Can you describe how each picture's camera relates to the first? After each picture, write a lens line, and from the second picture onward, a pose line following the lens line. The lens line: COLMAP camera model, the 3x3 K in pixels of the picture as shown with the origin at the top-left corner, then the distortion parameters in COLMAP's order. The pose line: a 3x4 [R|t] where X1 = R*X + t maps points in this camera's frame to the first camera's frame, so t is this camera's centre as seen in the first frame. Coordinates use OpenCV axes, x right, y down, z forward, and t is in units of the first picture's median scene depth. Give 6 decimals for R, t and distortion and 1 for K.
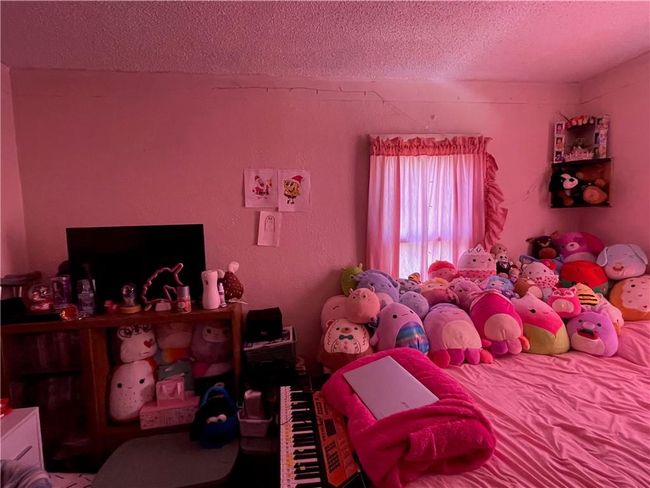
lens RADIAL K [[328.9, 0, 326.4], [0, 328.9, 243.1], [0, 0, 1]] dist [-0.003578, 0.001373]
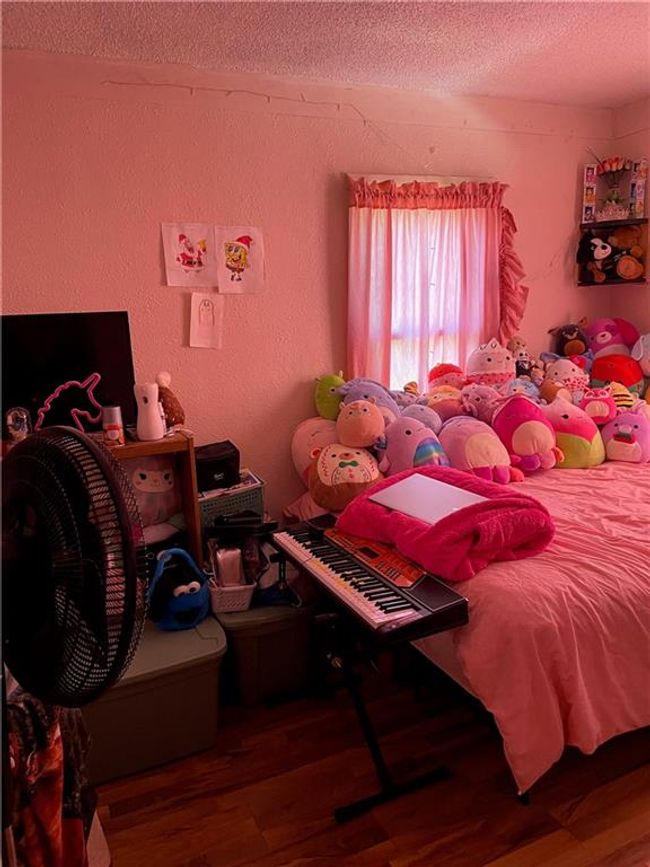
lens RADIAL K [[659.6, 0, 325.2], [0, 659.6, 437.8], [0, 0, 1]] dist [0.073019, -0.099544]
pose [[0.958106, -0.066261, 0.278644, -0.339377], [0.037521, 0.993524, 0.107245, 0.056454], [-0.283946, -0.092297, 0.954388, -0.335671]]
